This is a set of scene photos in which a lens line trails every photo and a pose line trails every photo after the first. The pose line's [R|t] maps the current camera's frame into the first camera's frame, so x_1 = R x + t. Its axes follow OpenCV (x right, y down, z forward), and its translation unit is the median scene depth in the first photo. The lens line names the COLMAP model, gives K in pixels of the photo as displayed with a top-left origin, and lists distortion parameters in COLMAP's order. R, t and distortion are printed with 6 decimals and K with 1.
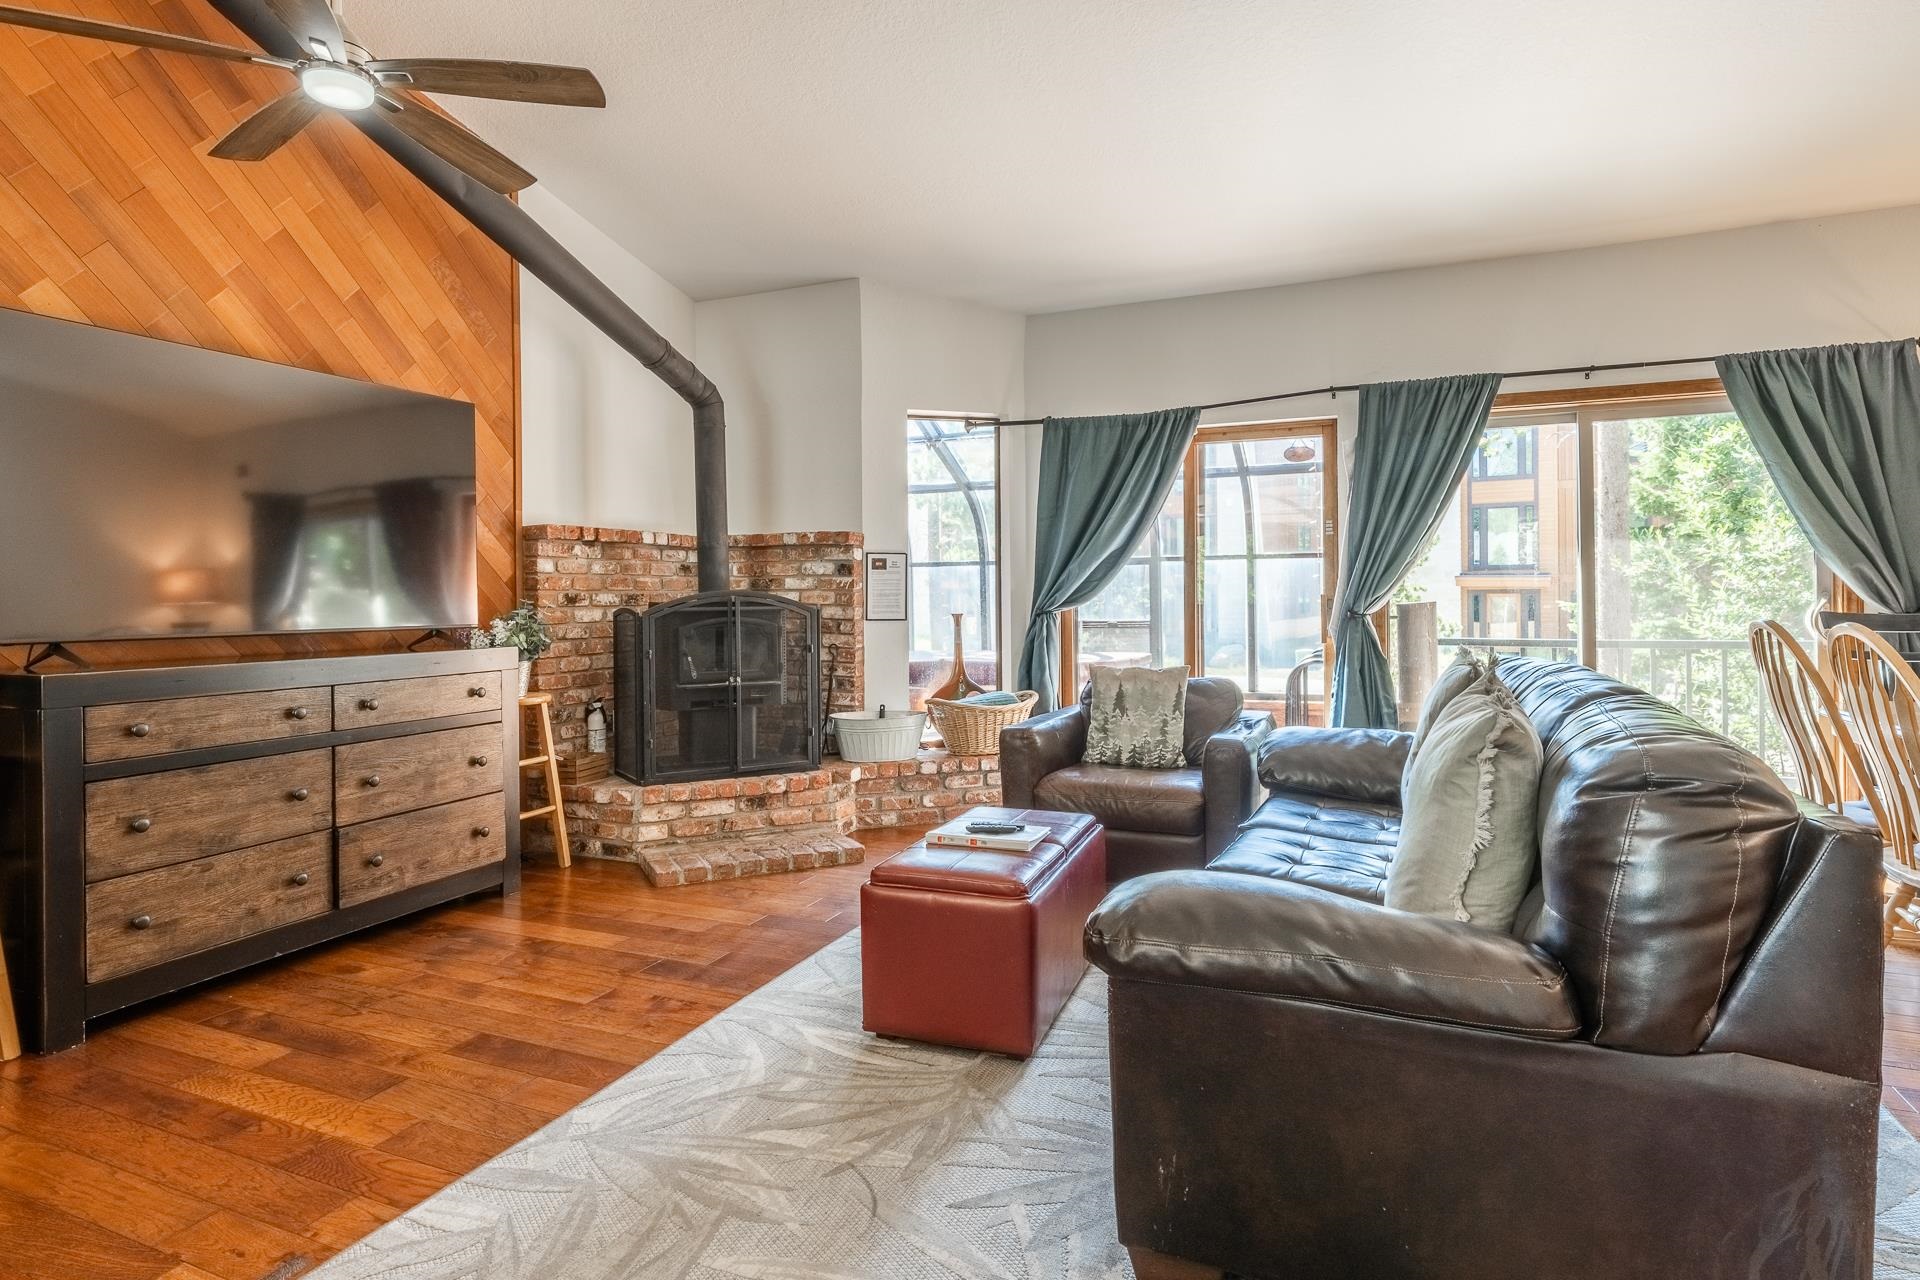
lens RADIAL K [[1033.4, 0, 929.4], [0, 1033.4, 596.4], [0, 0, 1]] dist [0.000312, -0.000384]
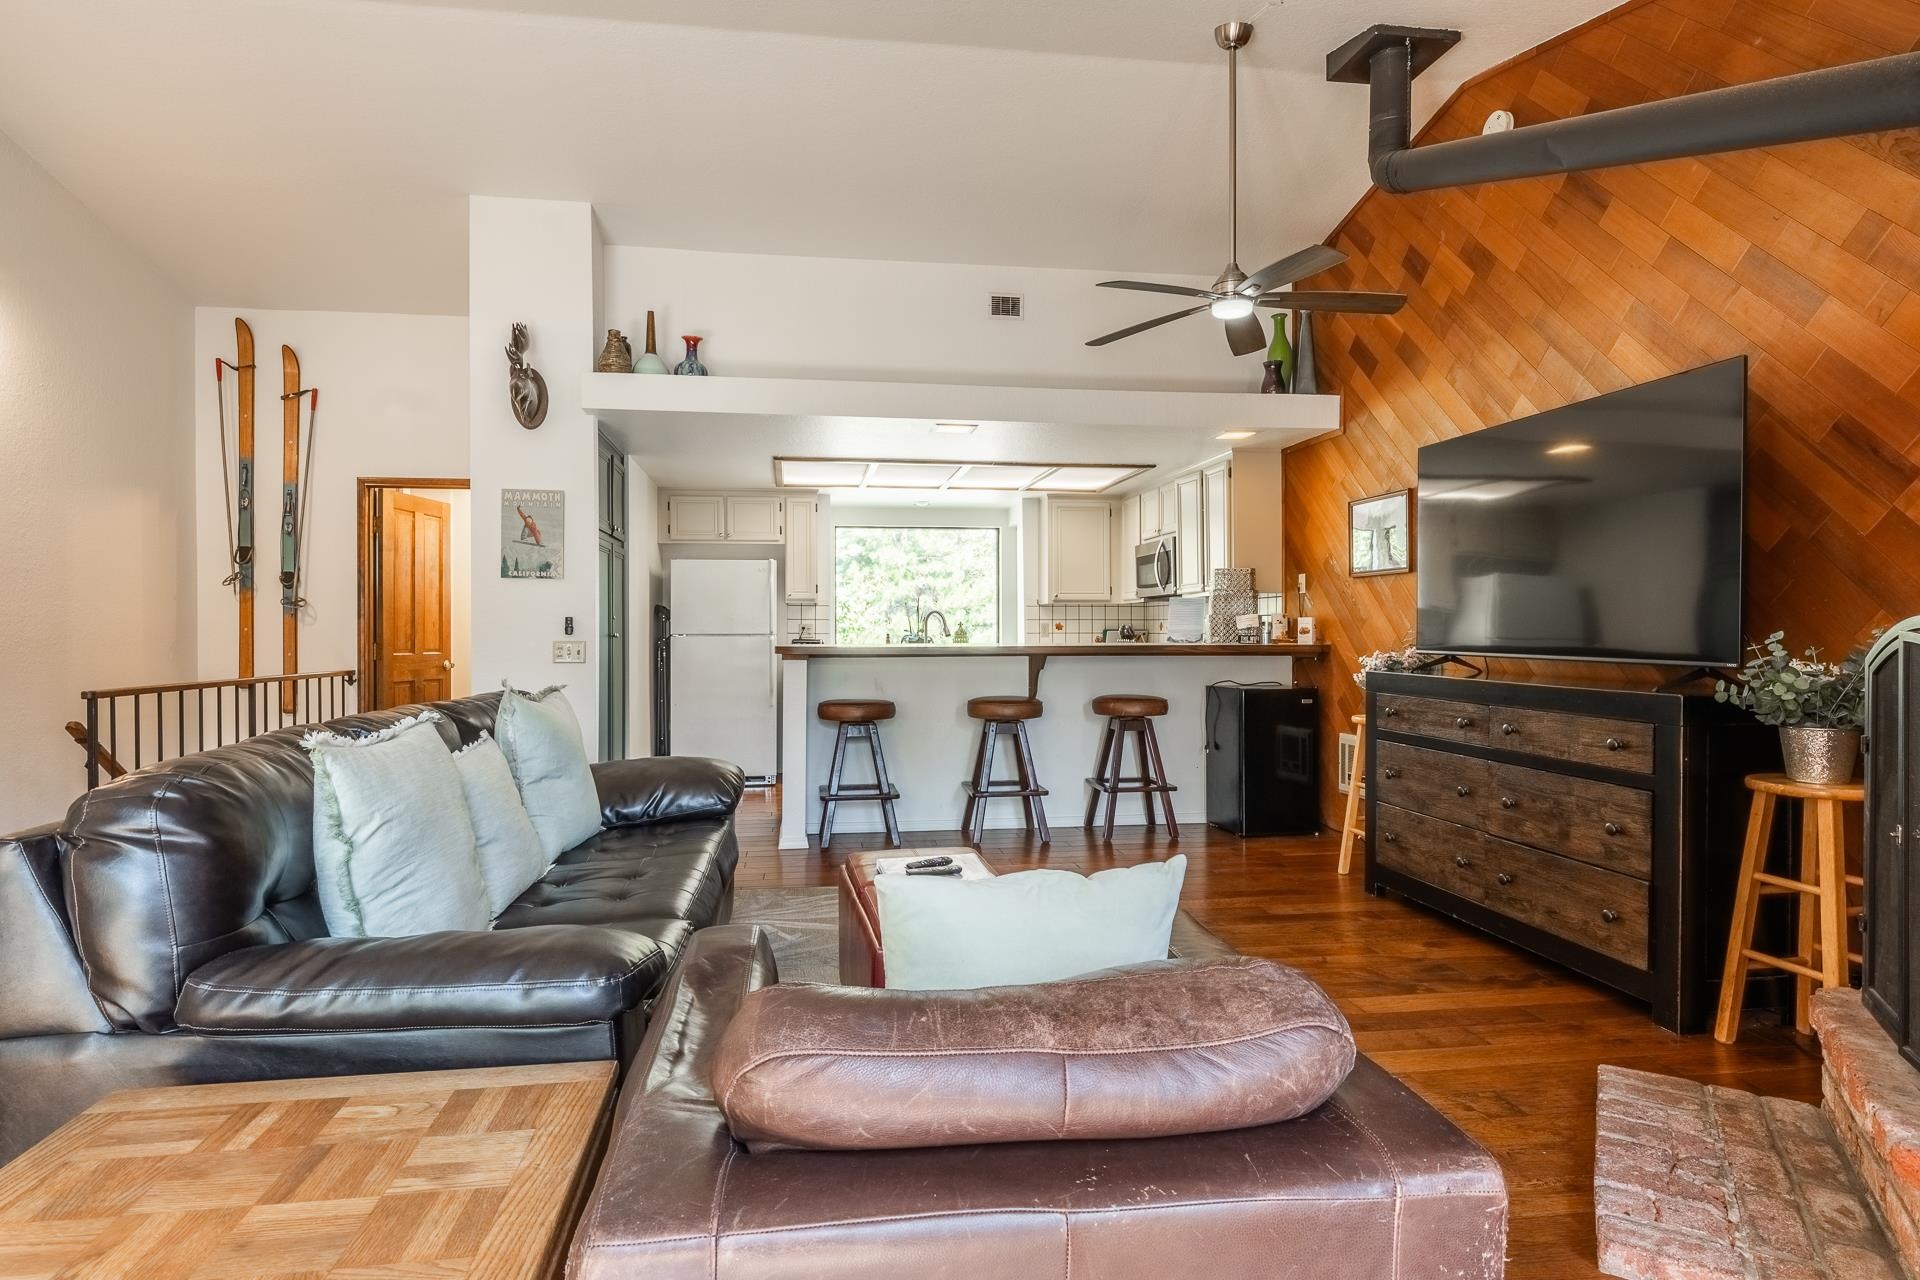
lens RADIAL K [[1018.7, 0, 929.4], [0, 1018.7, 633.6], [0, 0, 1]] dist [-0.001614, -0.001714]
pose [[-0.850351, 0.017029, -0.525941, 0.342796], [0.011950, 0.999843, 0.013053, -0.008443], [0.526081, 0.004814, -0.850421, 1.089457]]
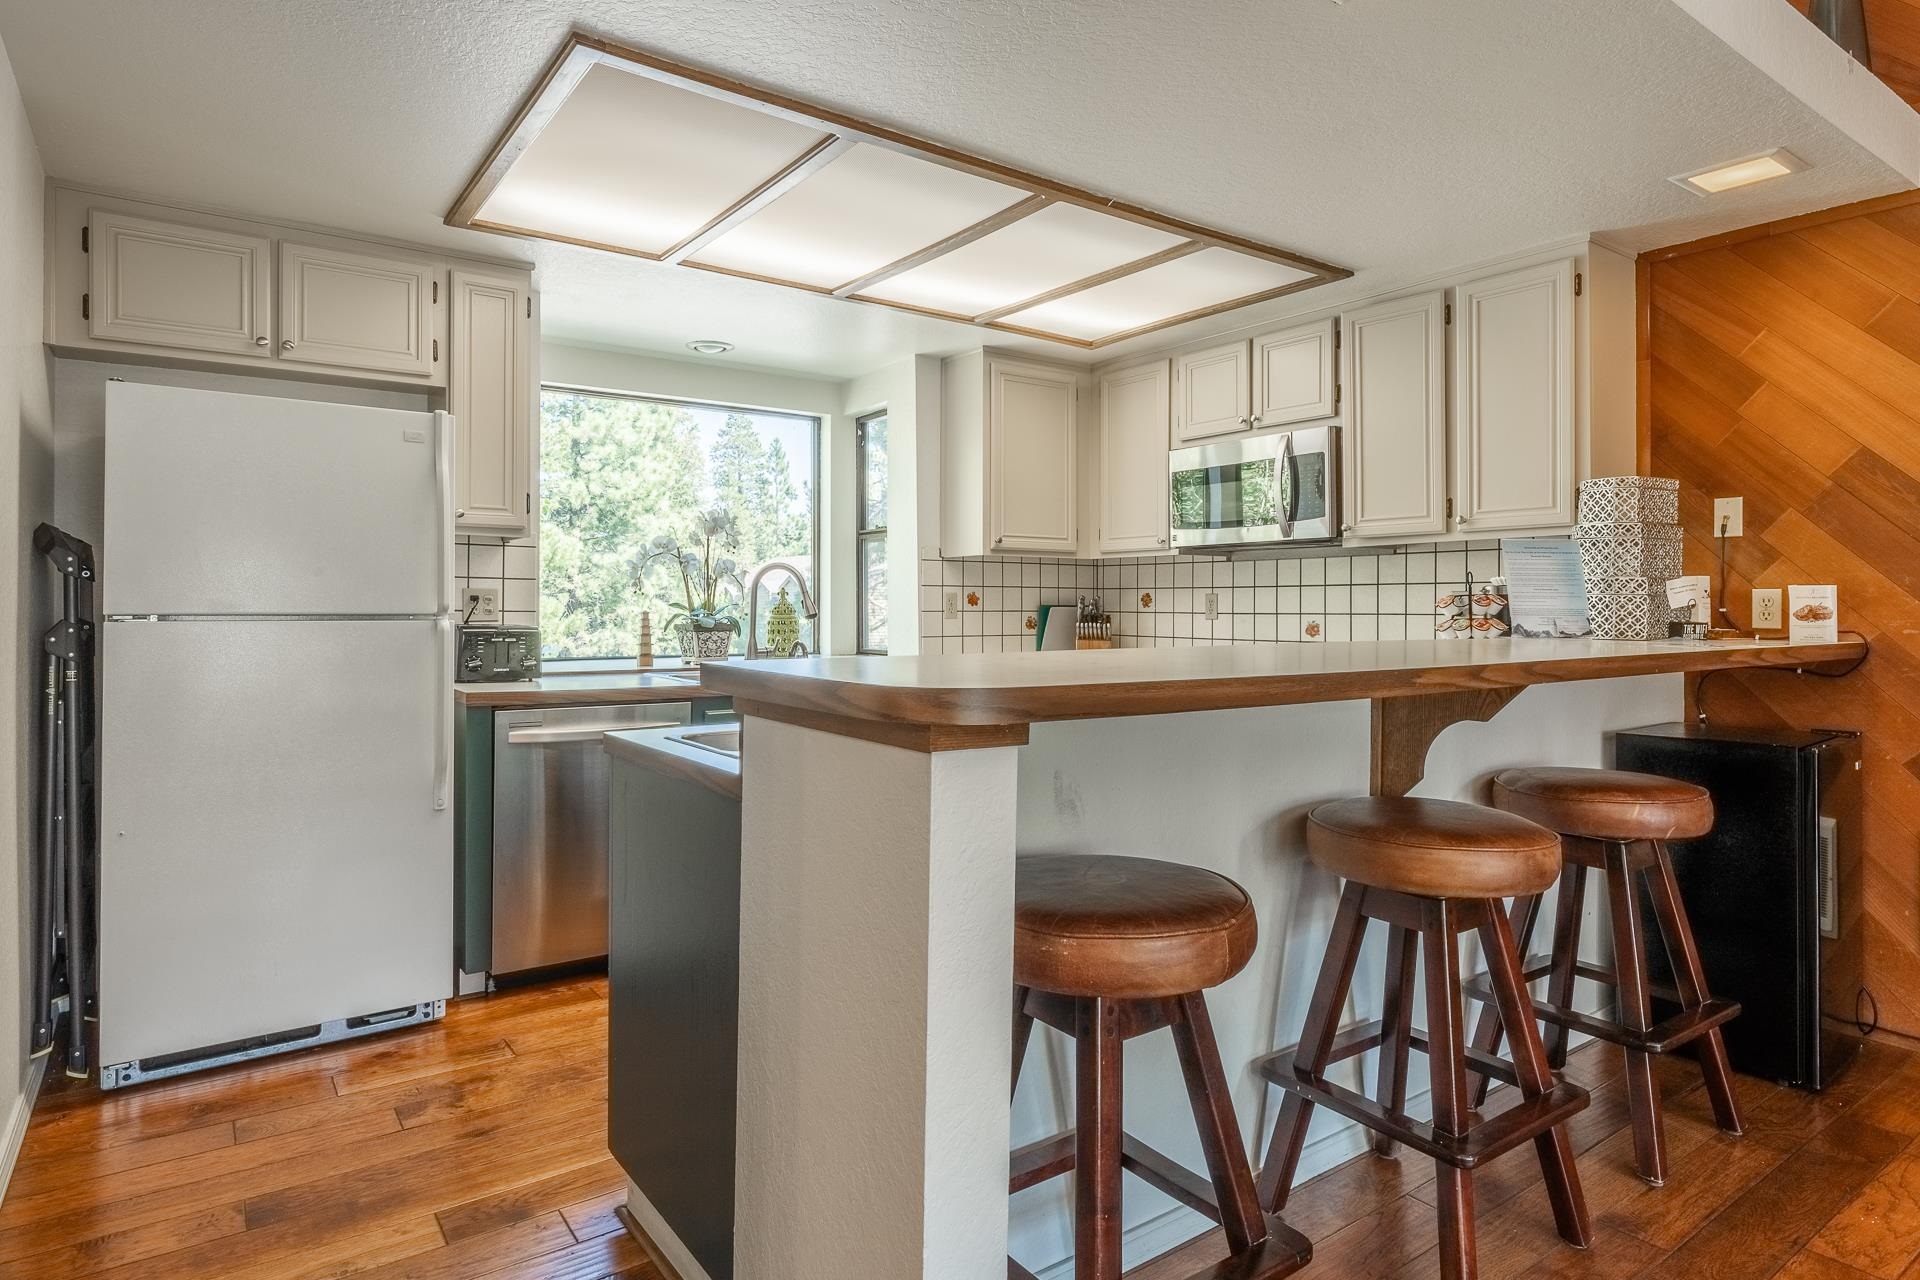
lens RADIAL K [[1071.7, 0, 937.1], [0, 1071.7, 601.6], [0, 0, 1]] dist [-0.001297, -0.000628]
pose [[-0.512784, 0.010045, -0.858459, 0.108532], [-0.000243, 0.999930, 0.011845, -0.004531], [0.858518, 0.006283, -0.512745, 0.206619]]
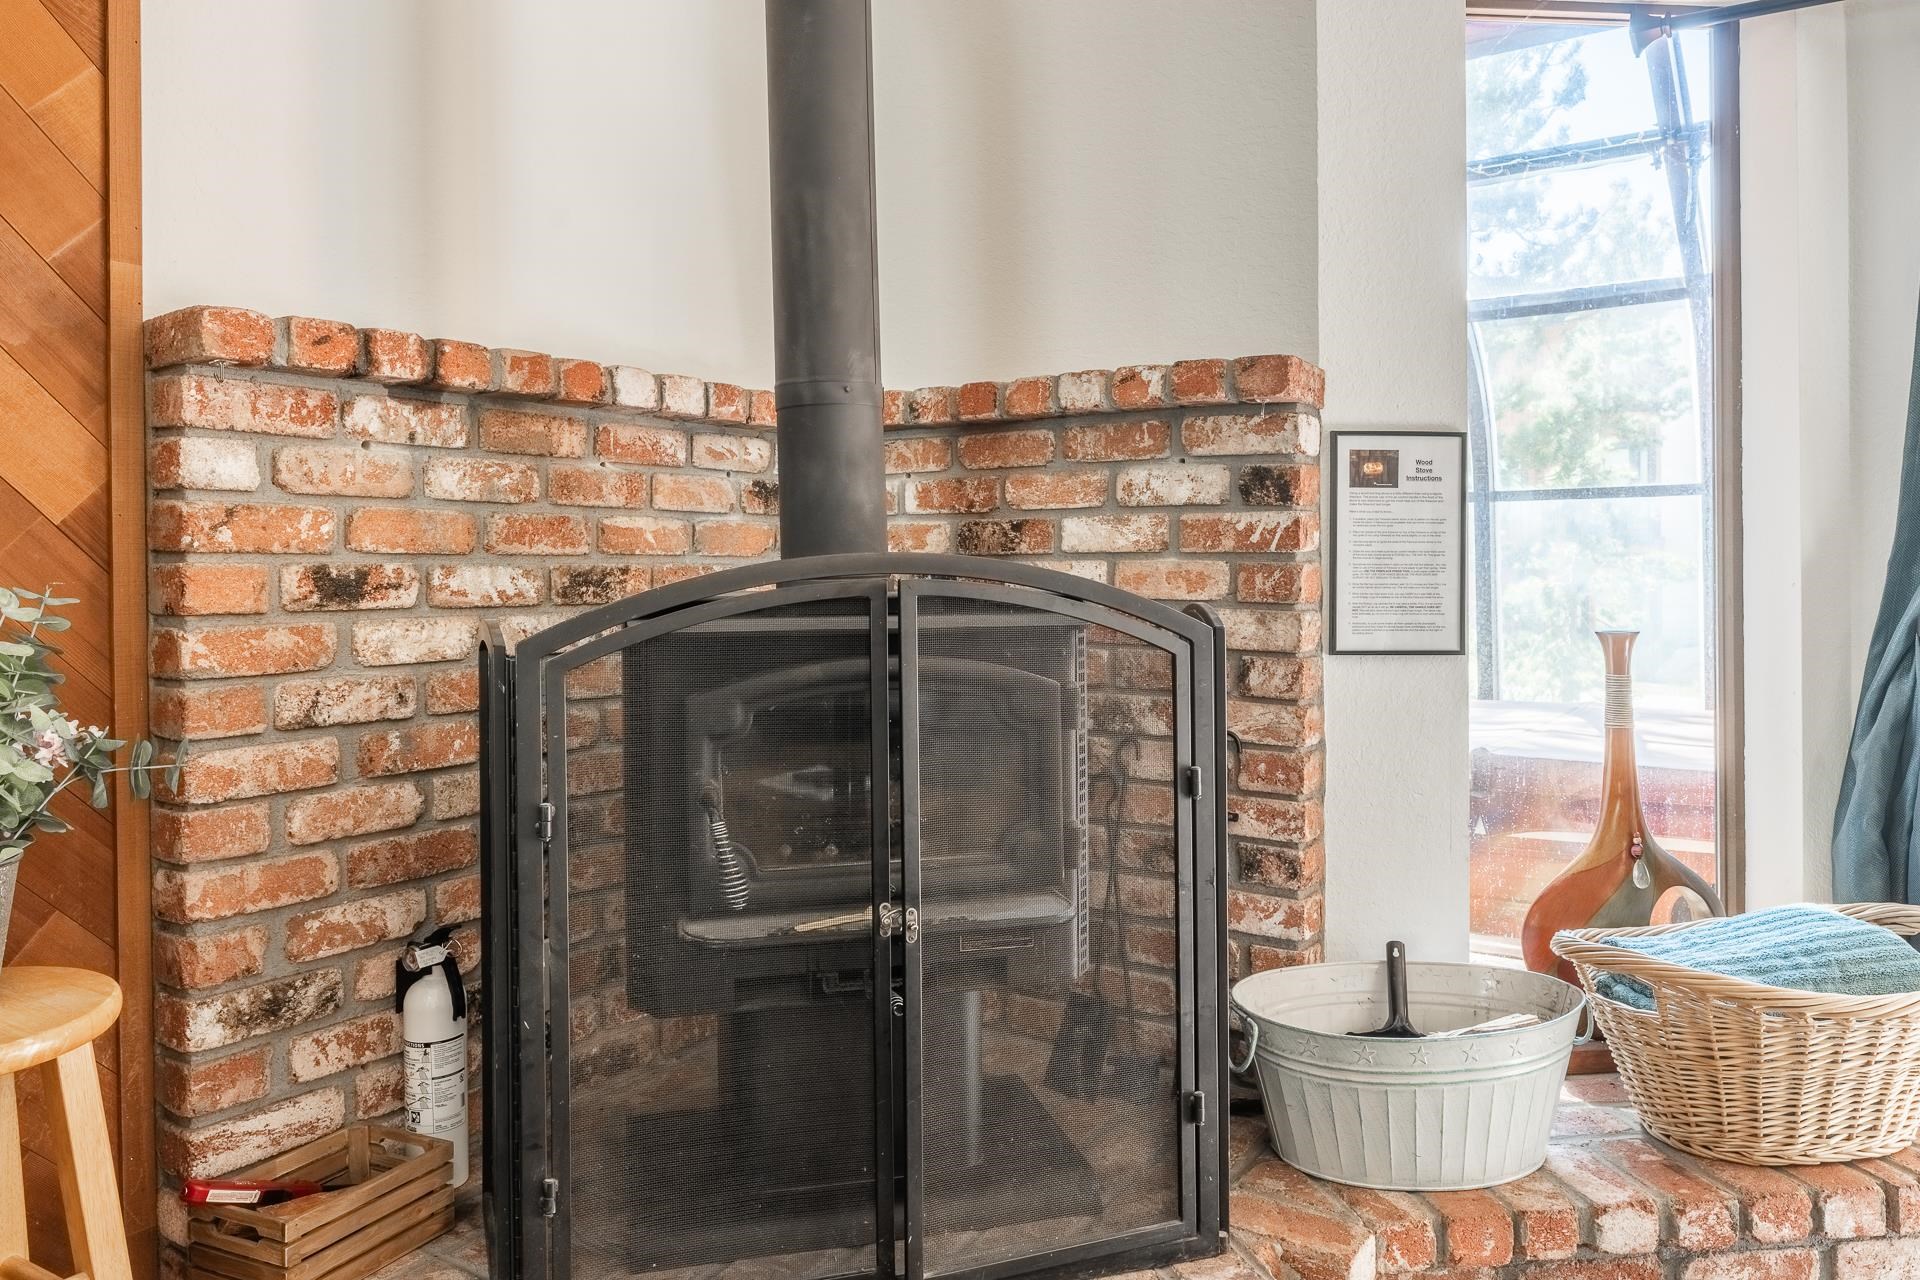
lens RADIAL K [[1354.4, 0, 936.0], [0, 1354.4, 575.5], [0, 0, 1]] dist [0.000494, 0.000174]
pose [[0.983626, 0.001042, -0.180217, -0.115796], [-0.000371, 0.999993, 0.003758, -0.001644], [0.180219, -0.003630, 0.983620, 0.654456]]
